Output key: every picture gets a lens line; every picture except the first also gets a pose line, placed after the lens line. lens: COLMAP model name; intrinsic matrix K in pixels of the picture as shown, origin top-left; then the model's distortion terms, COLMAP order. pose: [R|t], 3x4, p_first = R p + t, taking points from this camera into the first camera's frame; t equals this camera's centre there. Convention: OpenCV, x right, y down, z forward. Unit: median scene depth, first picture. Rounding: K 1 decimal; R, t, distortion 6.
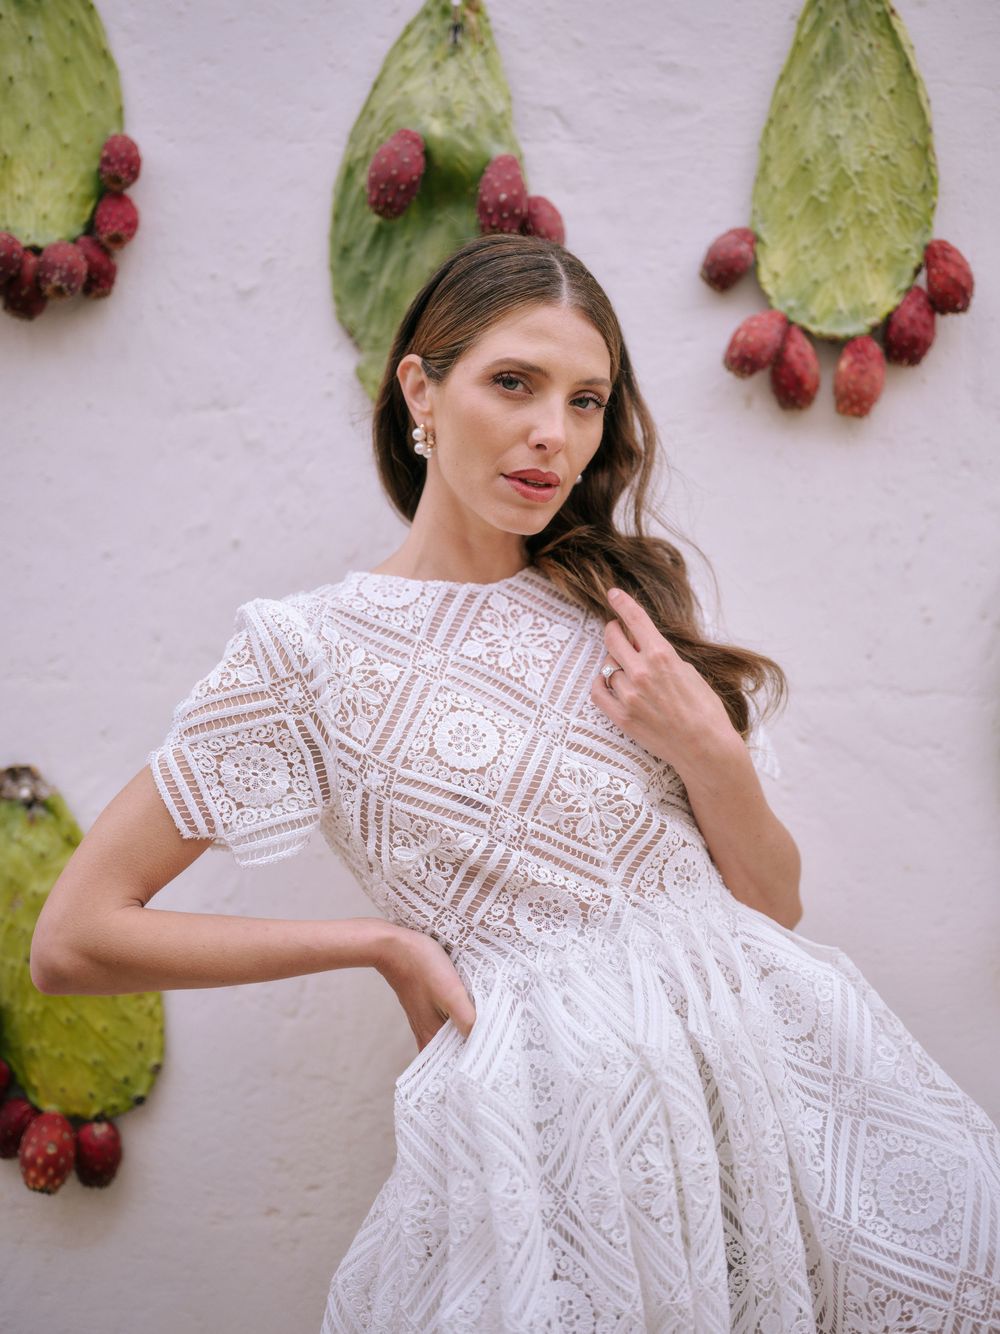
lens RADIAL K [[1802.7, 0, 501.4], [0, 1802.7, 788.2], [0, 0, 1]] dist [0.021657, -0.002763]
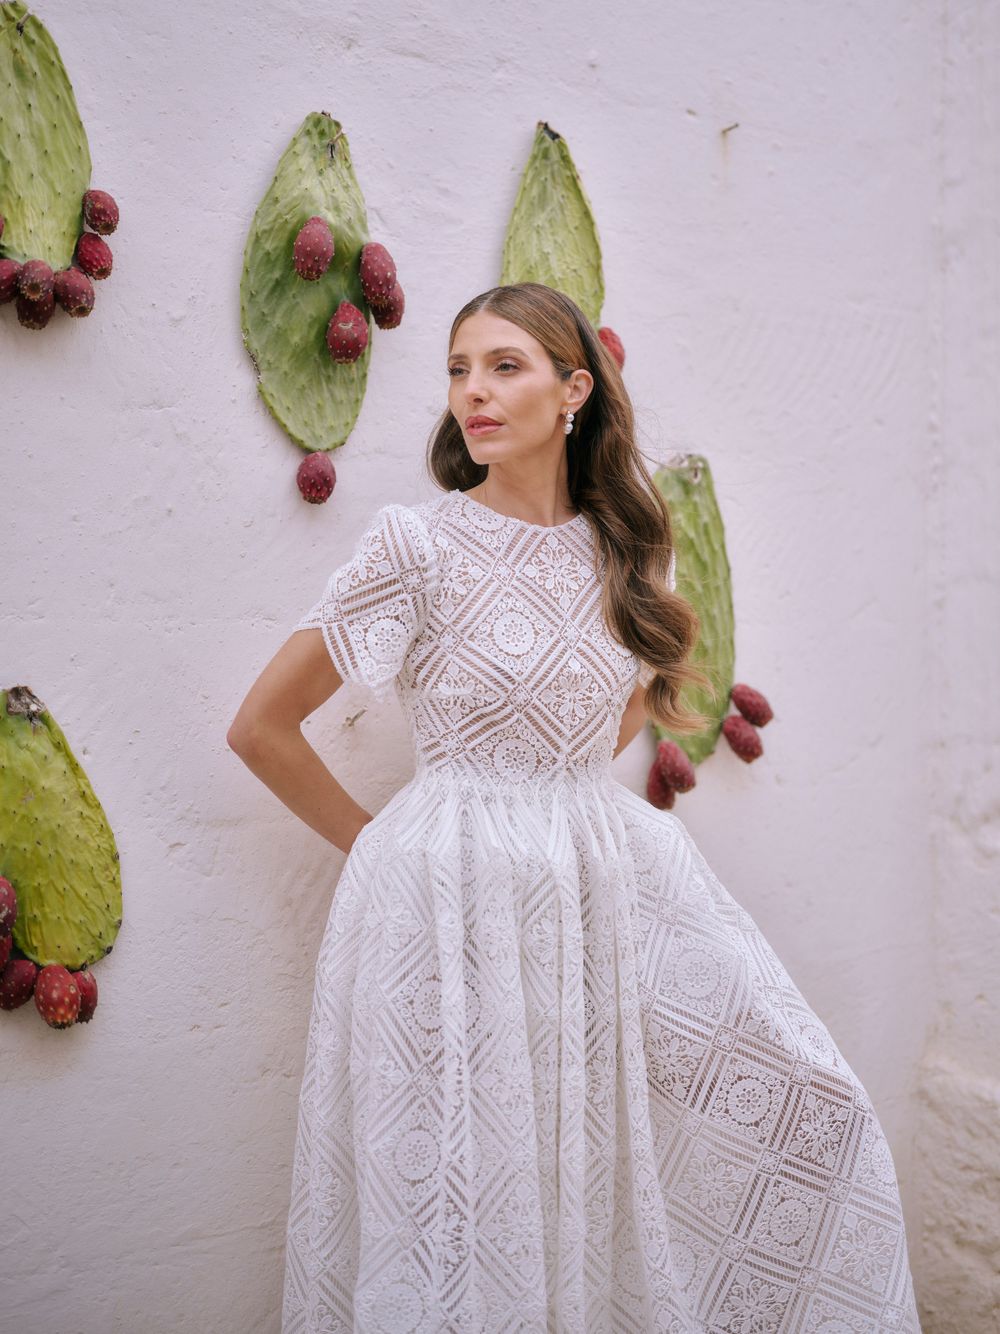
lens RADIAL K [[1802.7, 0, 501.4], [0, 1802.7, 788.2], [0, 0, 1]] dist [0.021657, -0.002763]
pose [[0.814161, -0.063673, 0.577137, -0.748122], [0.061691, 0.997829, 0.023058, 0.050705], [-0.577352, 0.016831, 0.816322, -0.207917]]
